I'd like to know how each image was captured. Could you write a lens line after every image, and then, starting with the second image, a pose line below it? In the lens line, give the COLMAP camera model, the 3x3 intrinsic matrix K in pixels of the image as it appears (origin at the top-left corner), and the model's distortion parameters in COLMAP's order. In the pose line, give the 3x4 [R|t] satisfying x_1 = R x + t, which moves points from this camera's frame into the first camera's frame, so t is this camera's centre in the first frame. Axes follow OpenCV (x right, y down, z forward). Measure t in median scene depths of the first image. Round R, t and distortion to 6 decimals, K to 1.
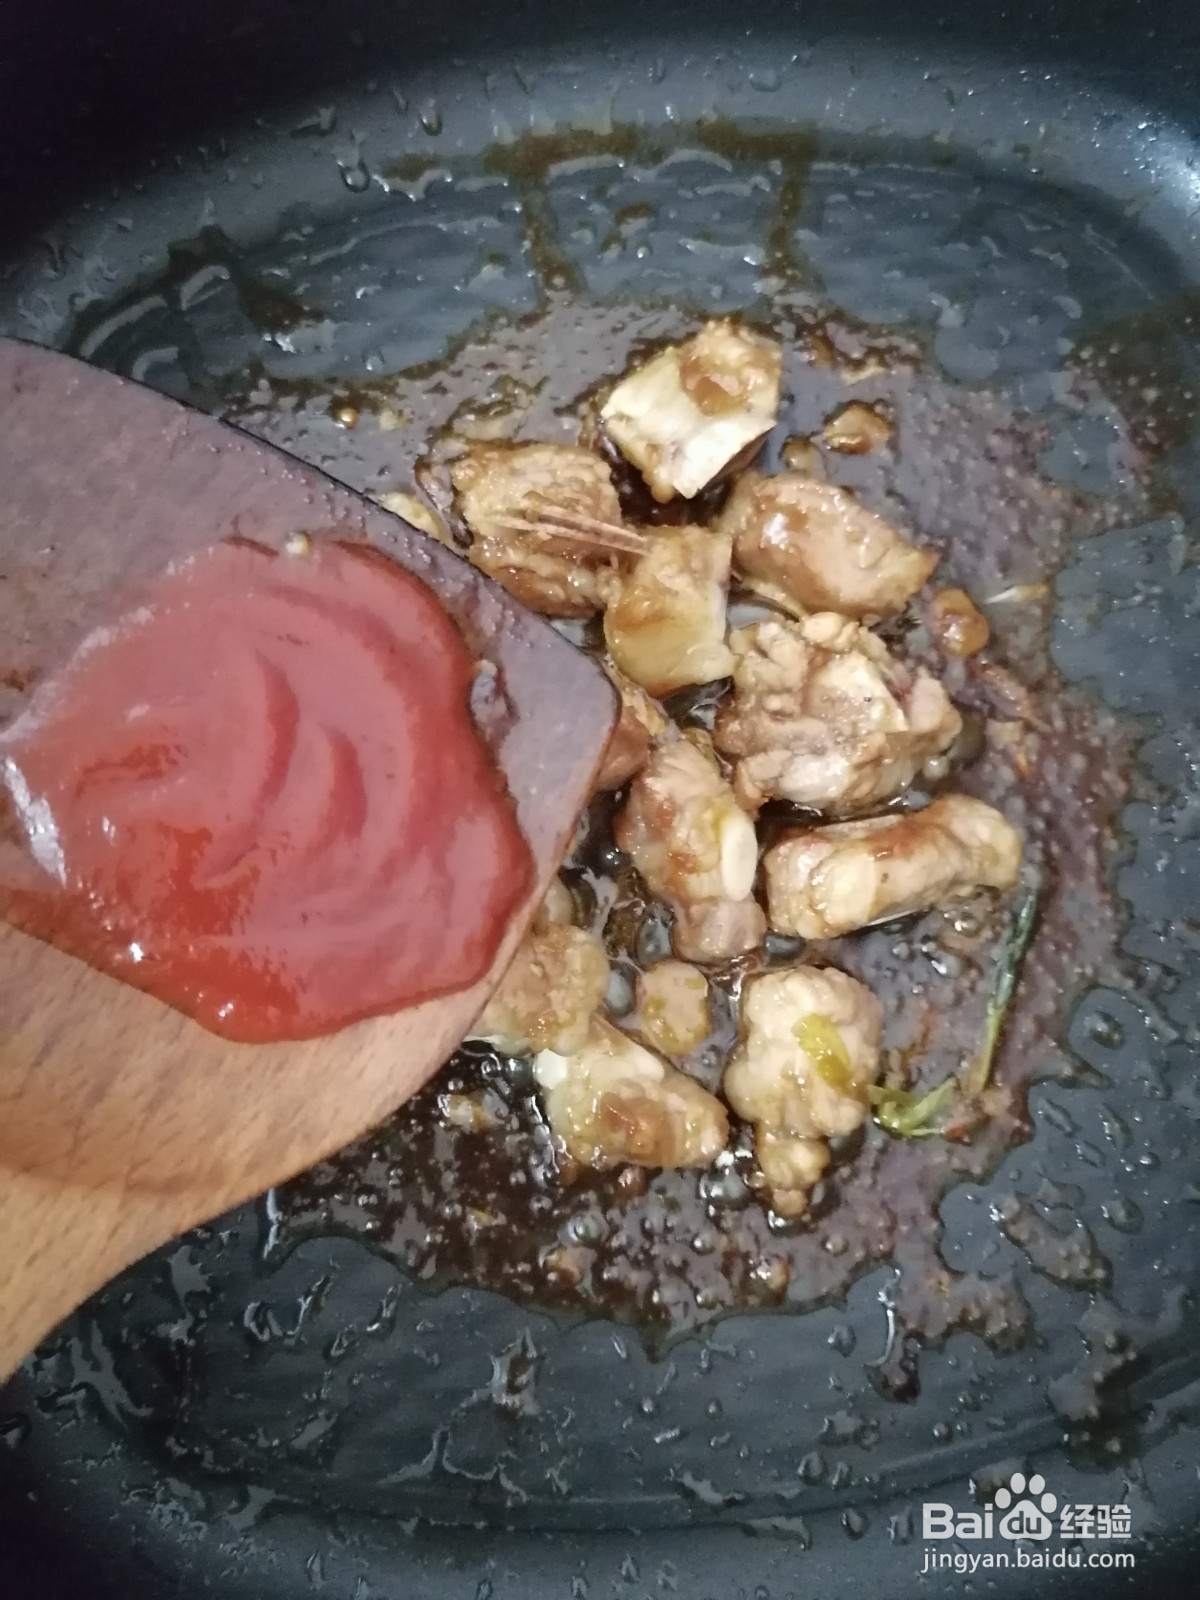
lens RADIAL K [[1207.3, 0, 600.0], [0, 1207.3, 800.0], [0, 0, 1]] dist [-0.043467, -0.000674]
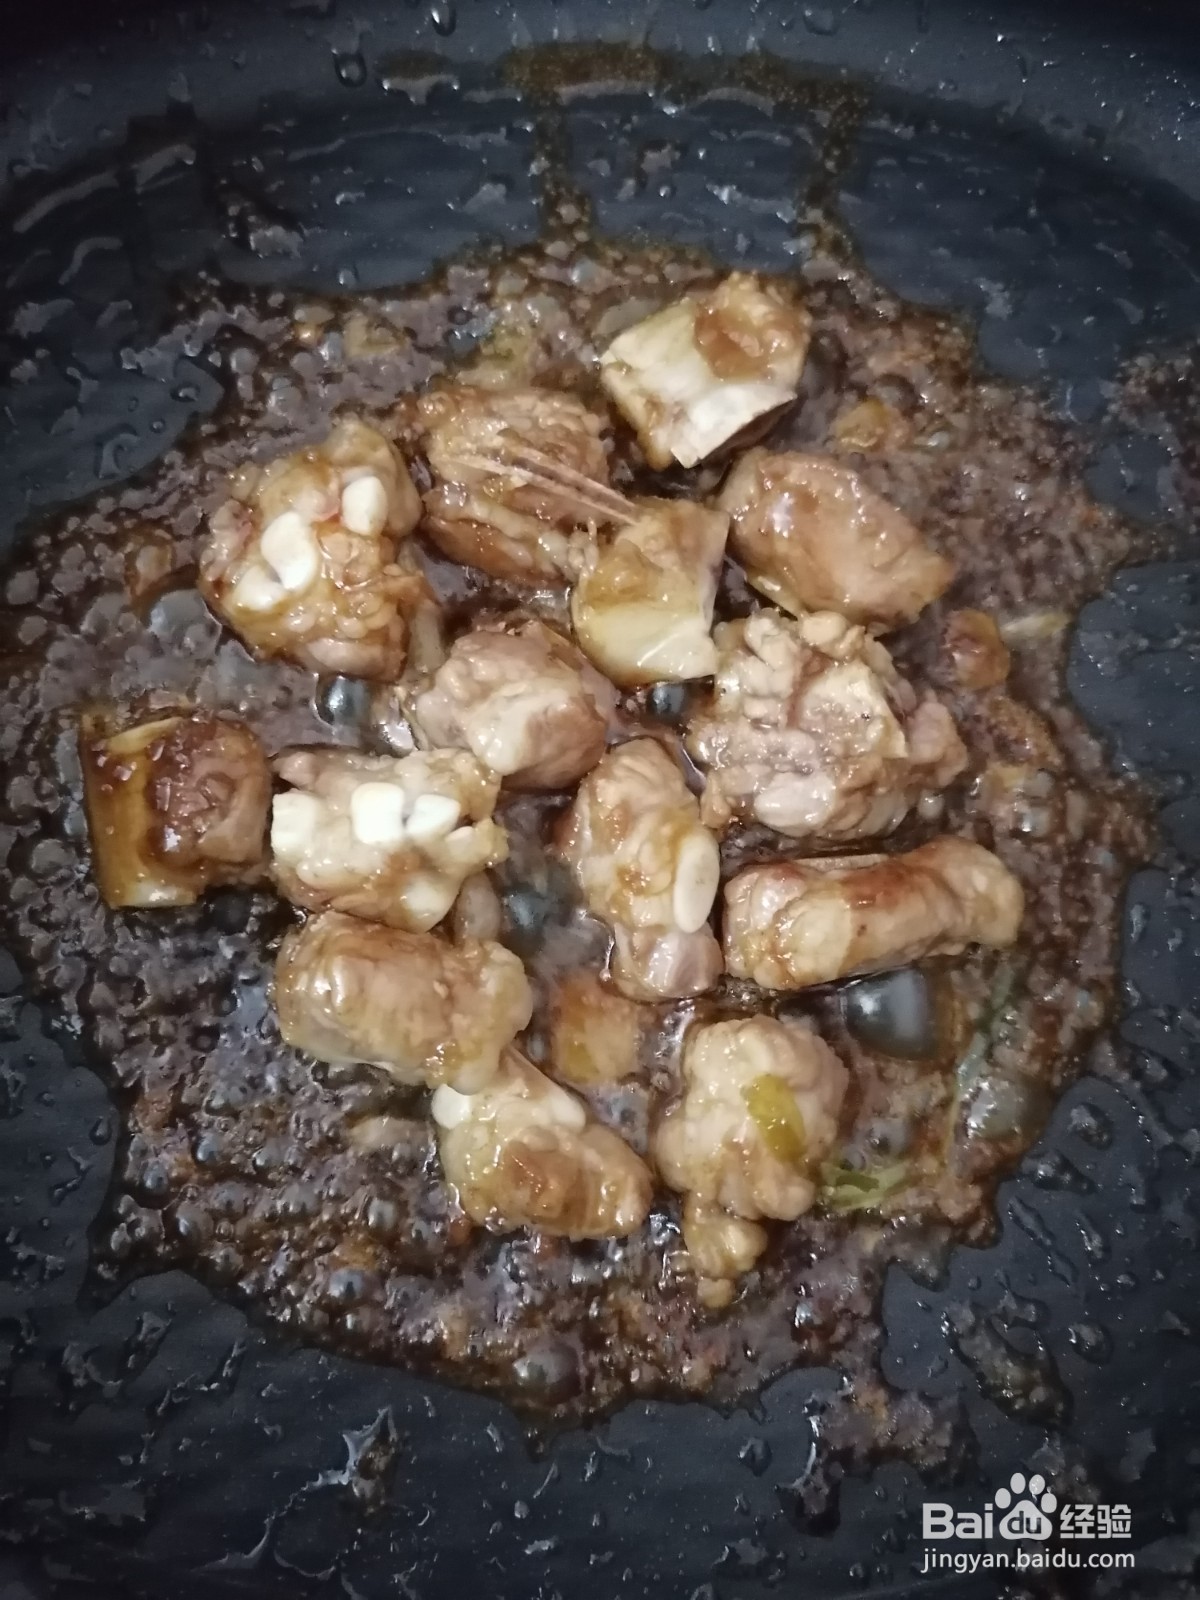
lens RADIAL K [[1207.3, 0, 600.0], [0, 1207.3, 800.0], [0, 0, 1]] dist [-0.043467, -0.000674]
pose [[0.992686, 0.113264, 0.041784, 0.003026], [-0.112051, 0.993239, -0.030336, 0.022860], [-0.044937, 0.025432, 0.998666, 0.139435]]
